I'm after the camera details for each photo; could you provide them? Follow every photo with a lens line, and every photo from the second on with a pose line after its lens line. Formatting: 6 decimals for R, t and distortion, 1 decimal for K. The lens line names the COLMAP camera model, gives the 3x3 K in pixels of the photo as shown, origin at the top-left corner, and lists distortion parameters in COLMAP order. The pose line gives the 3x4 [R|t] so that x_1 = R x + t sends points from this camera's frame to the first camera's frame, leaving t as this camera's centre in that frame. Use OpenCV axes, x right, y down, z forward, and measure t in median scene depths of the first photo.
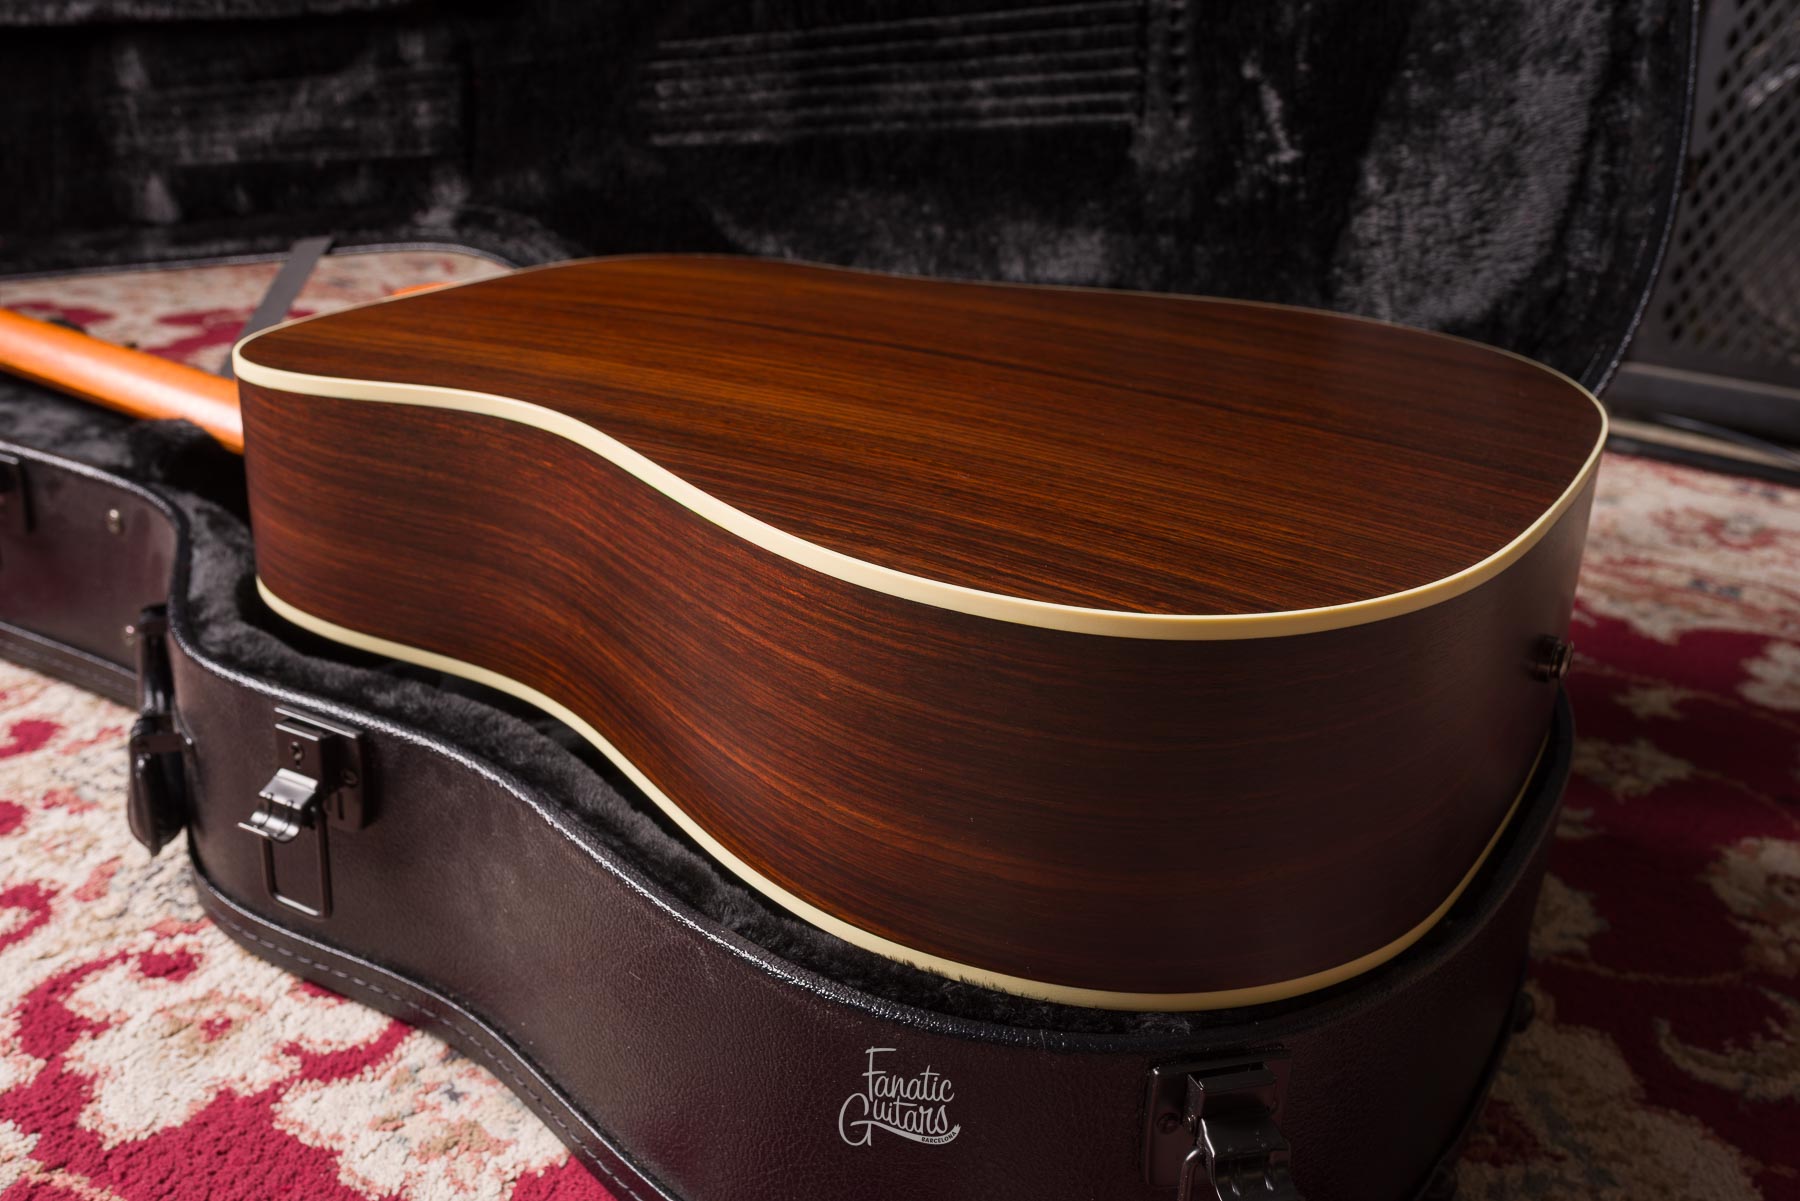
lens RADIAL K [[1758.4, 0, 898.8], [0, 1758.4, 598.4], [0, 0, 1]] dist [0.004736, -0.002360]
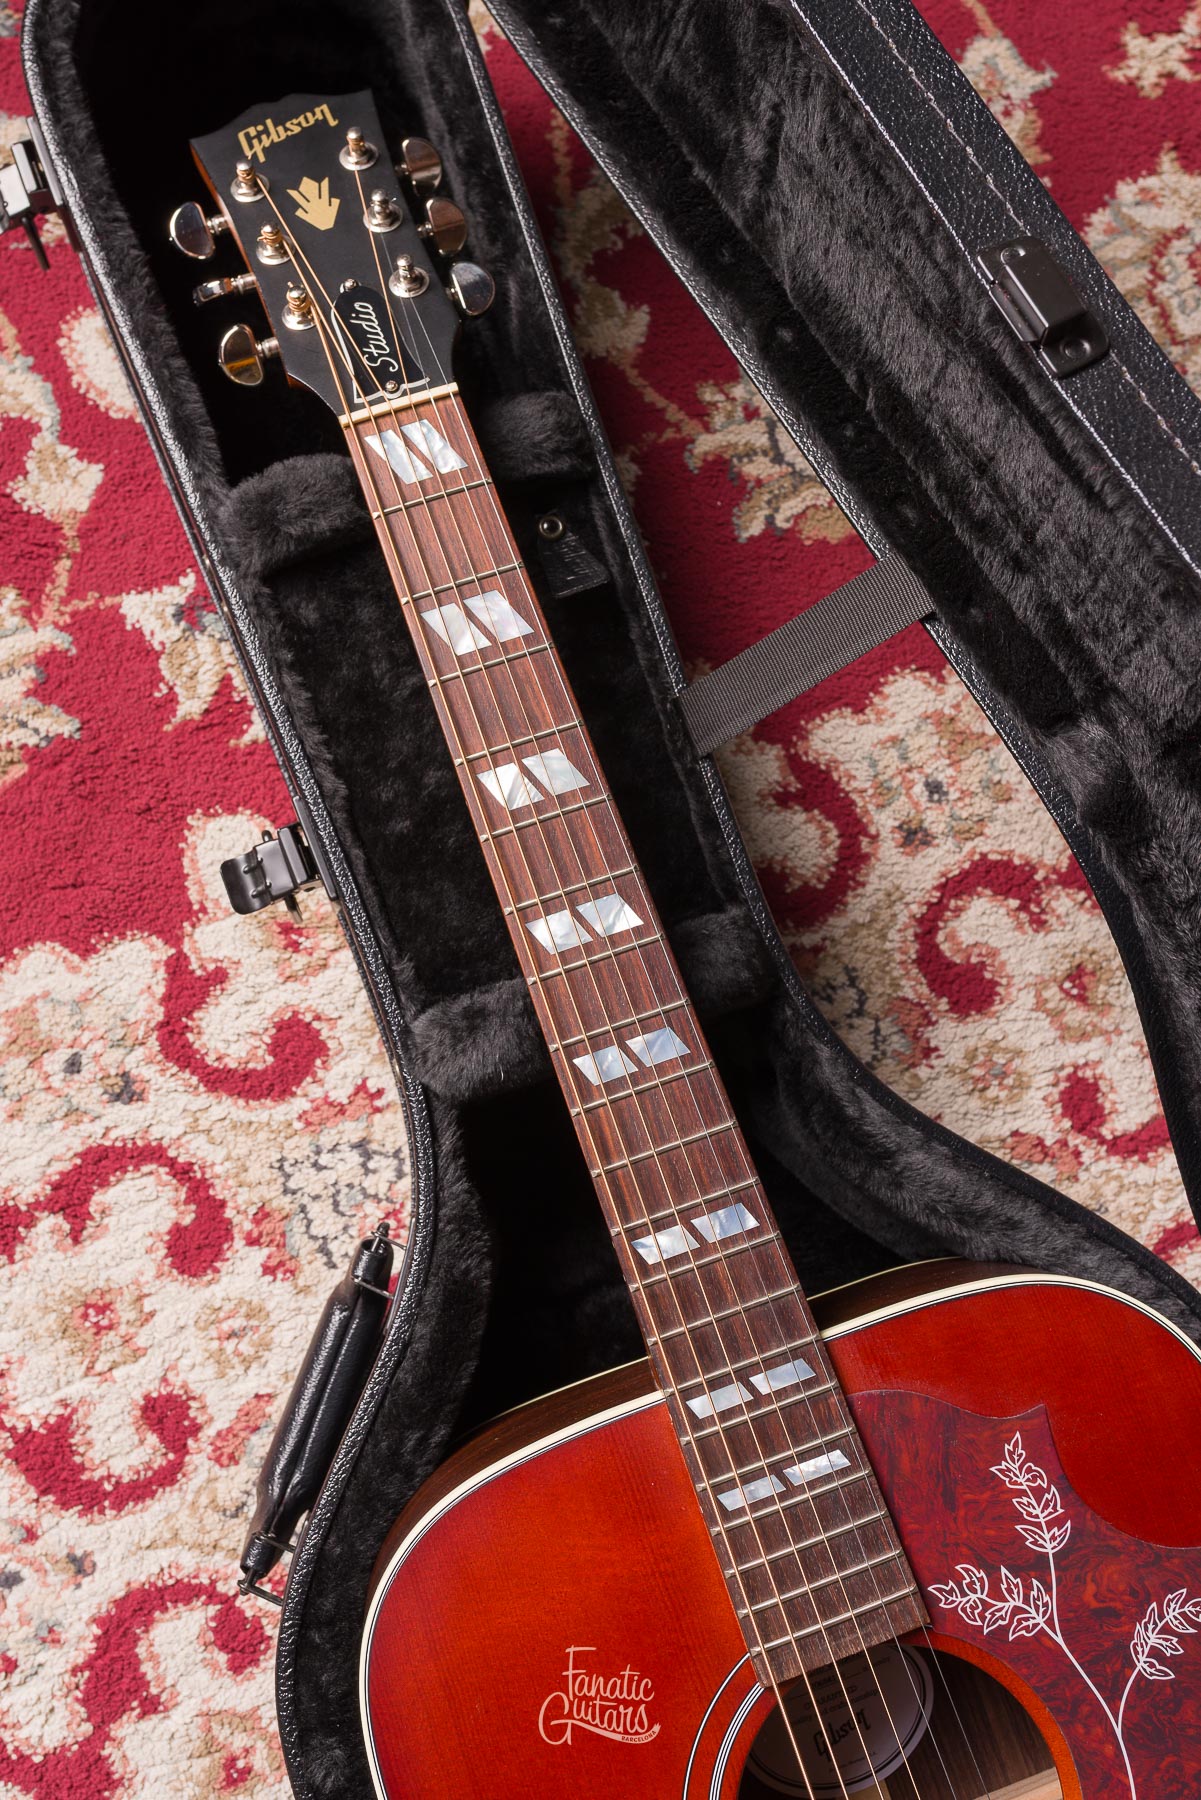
lens RADIAL K [[1887.6, 0, 551.1], [0, 1887.6, 829.2], [0, 0, 1]] dist [0.000371, 0.002445]
pose [[0.764990, 0.629852, -0.134452, -0.416888], [-0.265315, 0.498422, 0.825339, -0.940094], [0.586854, -0.595704, 0.548397, 0.775032]]
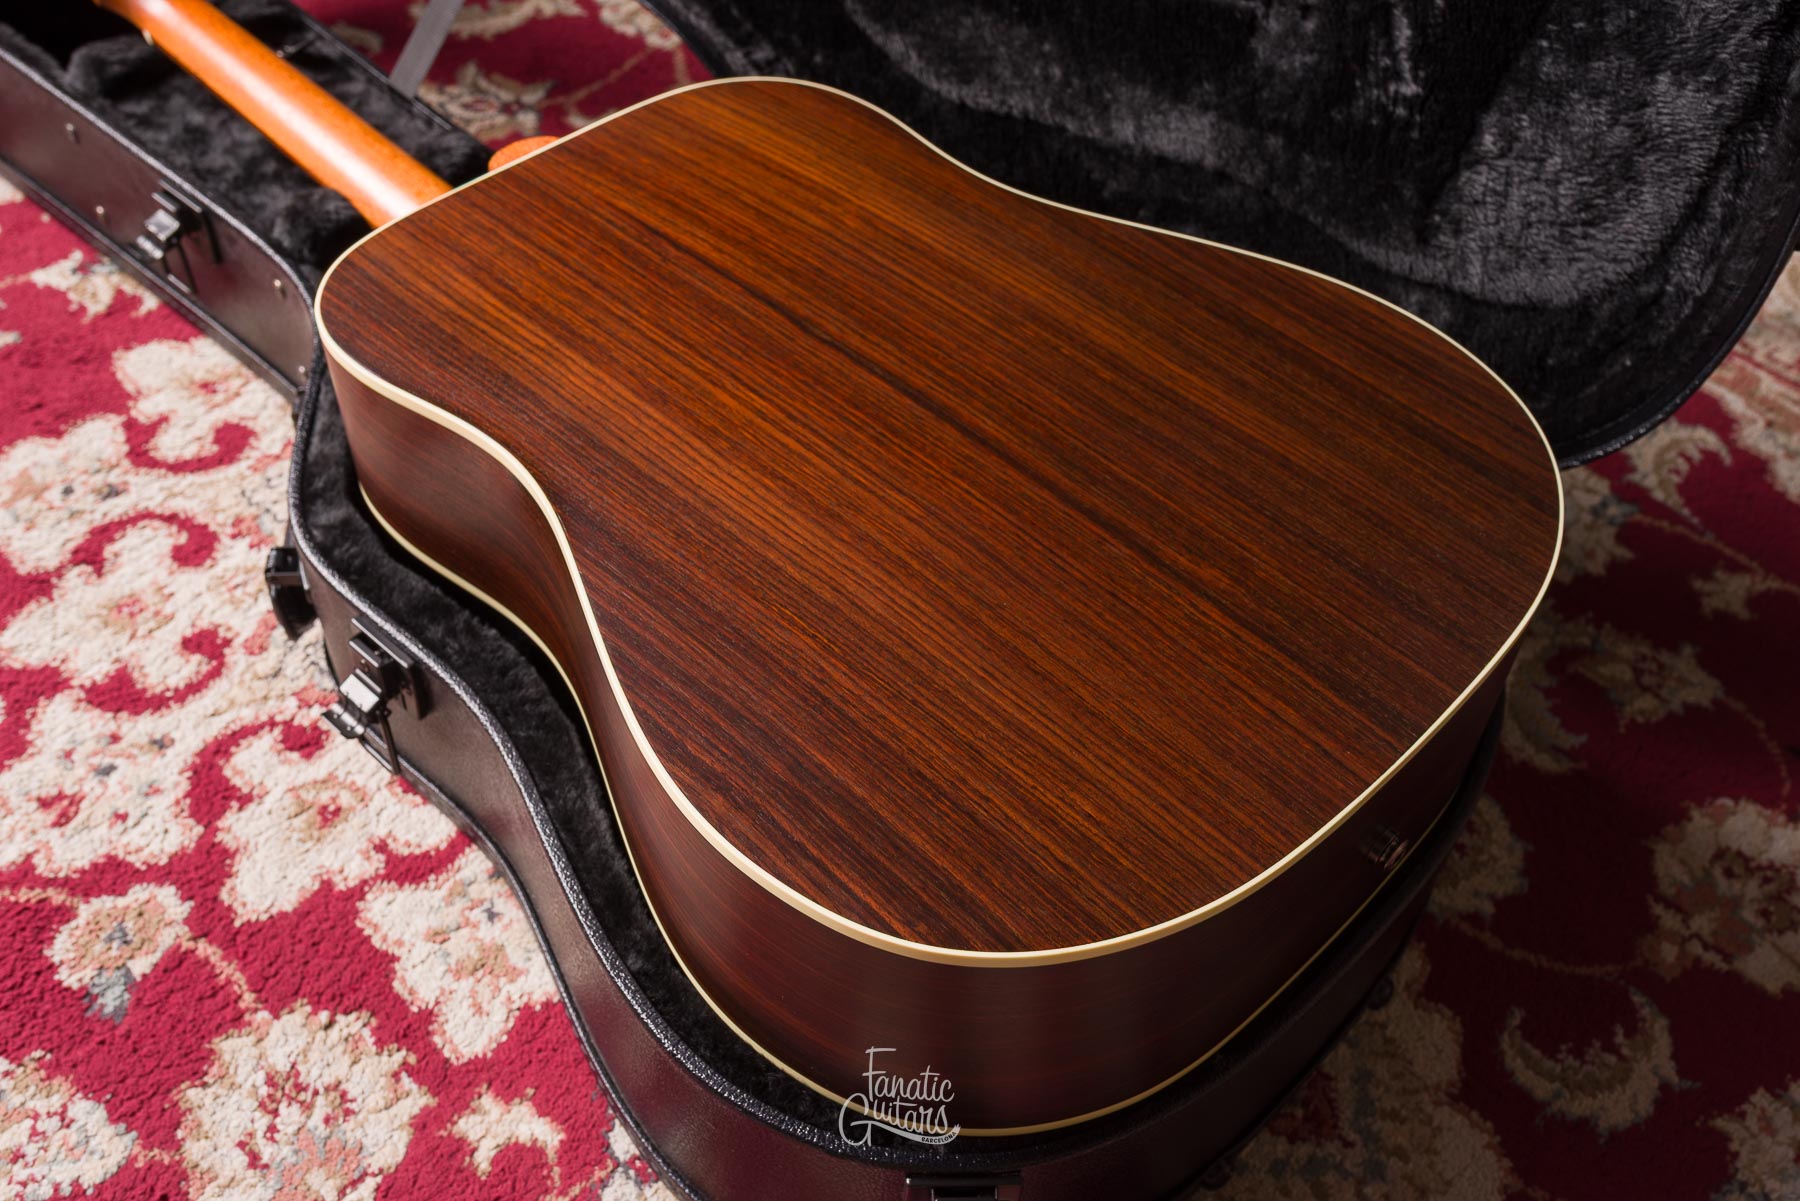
lens RADIAL K [[1748.3, 0, 899.3], [0, 1748.3, 597.6], [0, 0, 1]] dist [0.005076, -0.004446]
pose [[0.971515, 0.172603, -0.162379, 0.185109], [-0.088638, 0.900138, 0.426490, -0.450141], [0.219777, -0.399949, 0.889797, 0.015012]]
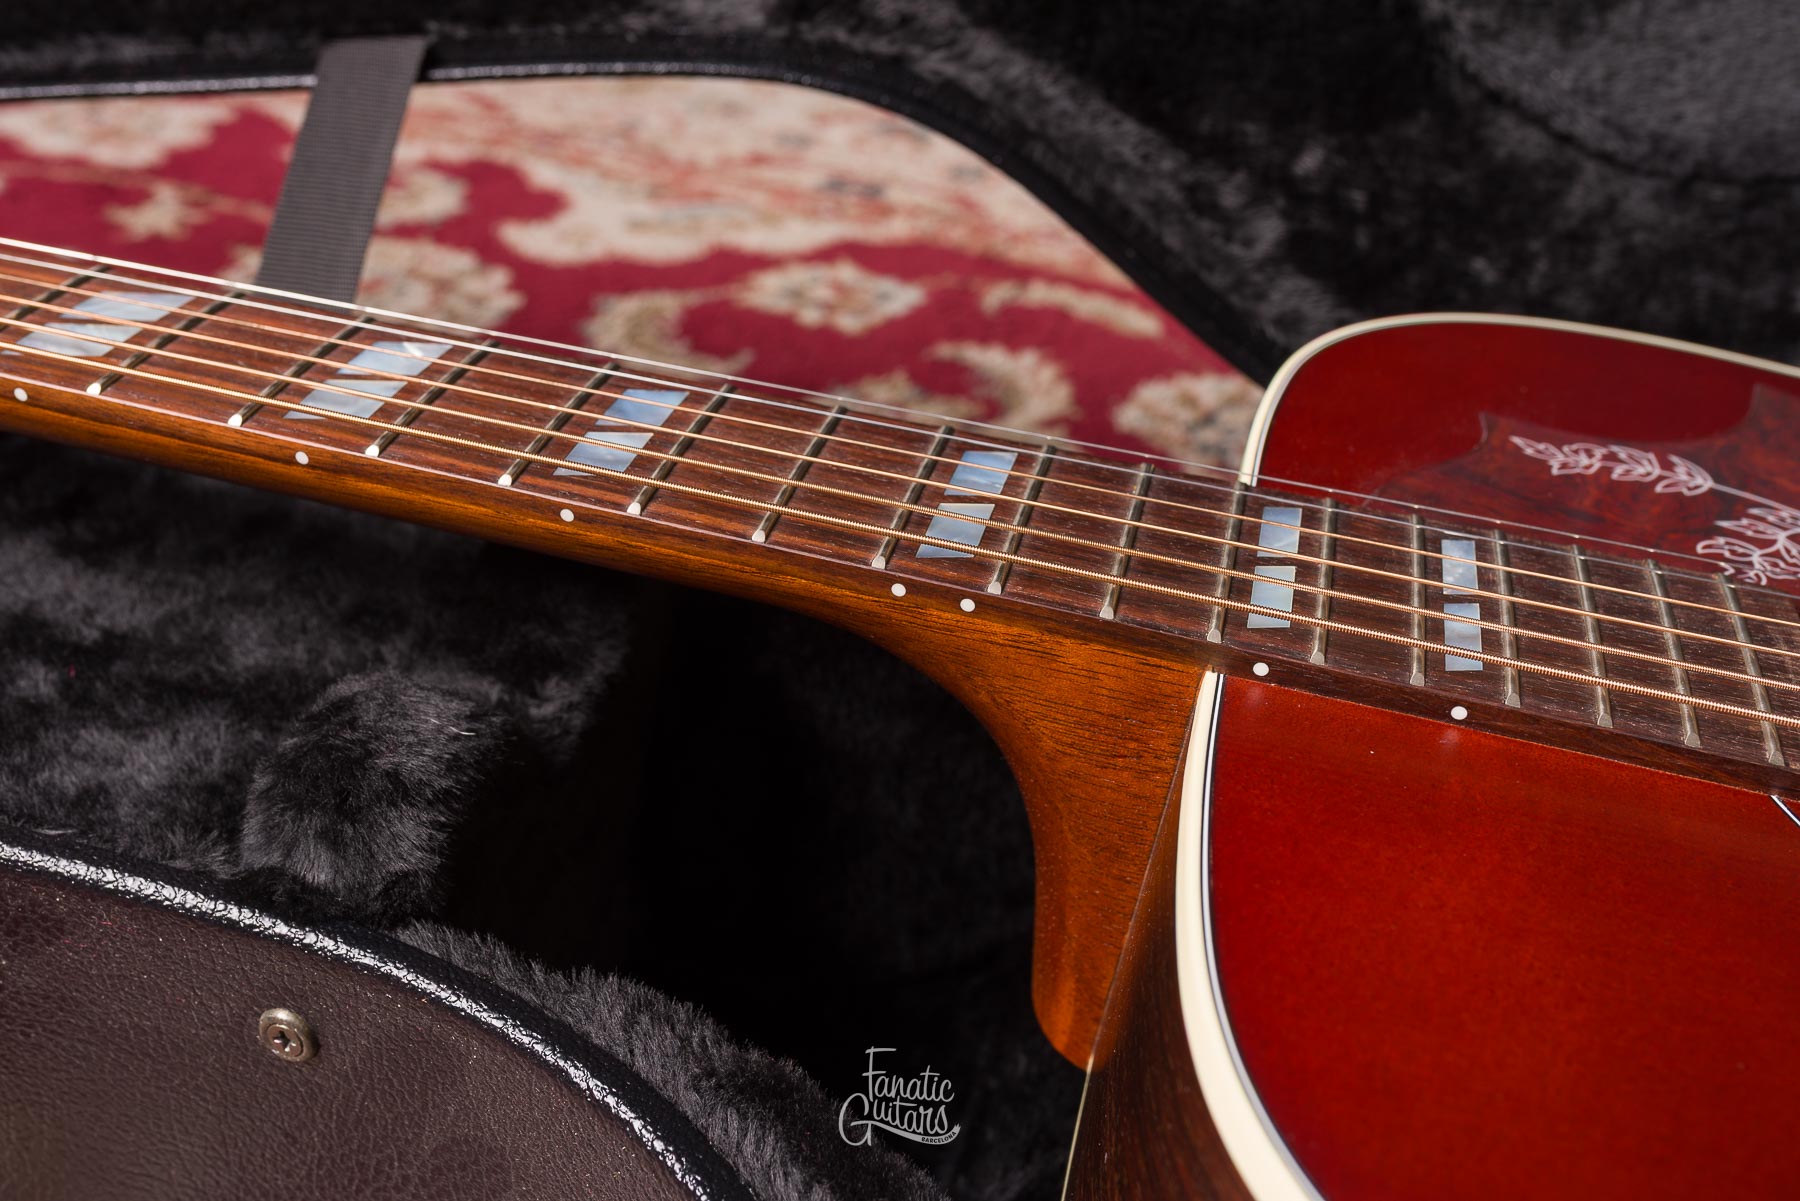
lens RADIAL K [[1833.3, 0, 905.4], [0, 1833.3, 604.6], [0, 0, 1]] dist [-0.007155, -0.002216]
pose [[0.953702, -0.099174, 0.283932, -0.503872], [0.041485, 0.978422, 0.202409, -0.226039], [-0.297879, -0.181259, 0.937237, 0.774399]]
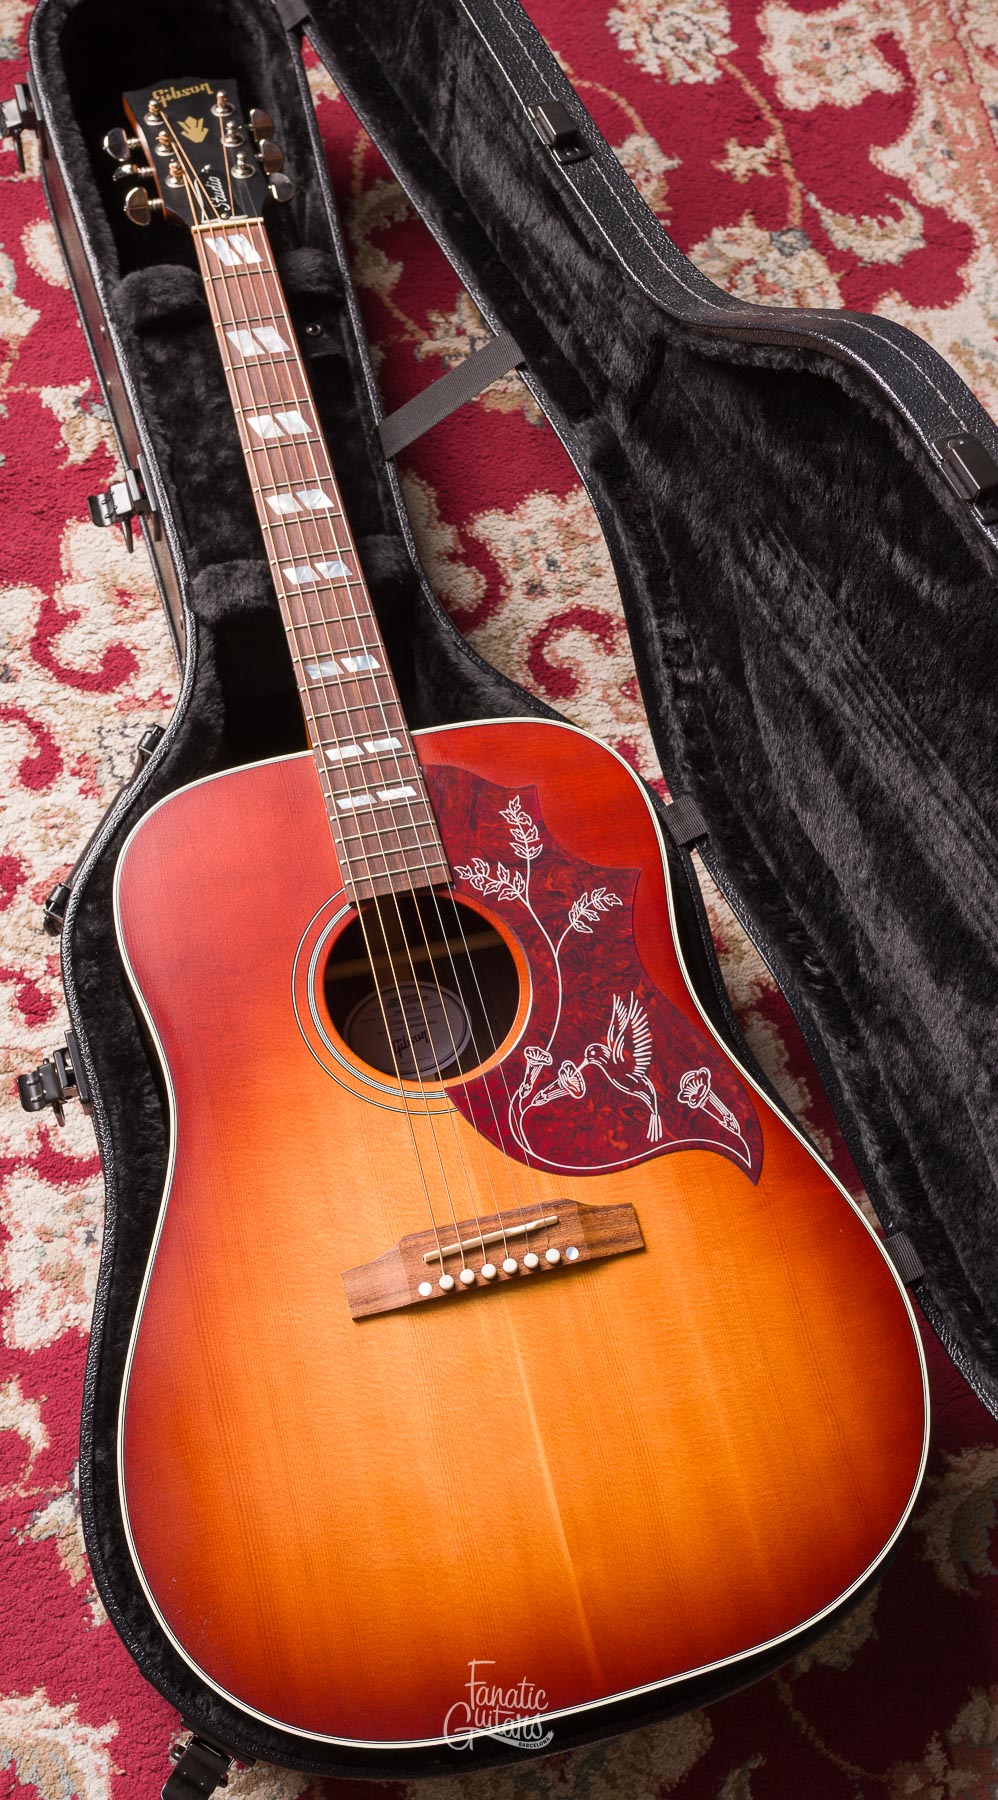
lens RADIAL K [[1878.2, 0, 445.0], [0, 1878.2, 882.9], [0, 0, 1]] dist [-0.002443, 0.006598]
pose [[0.704227, 0.677912, -0.210949, 0.107721], [-0.340524, 0.583230, 0.737486, -1.161777], [0.622983, -0.447524, 0.641572, 0.216857]]
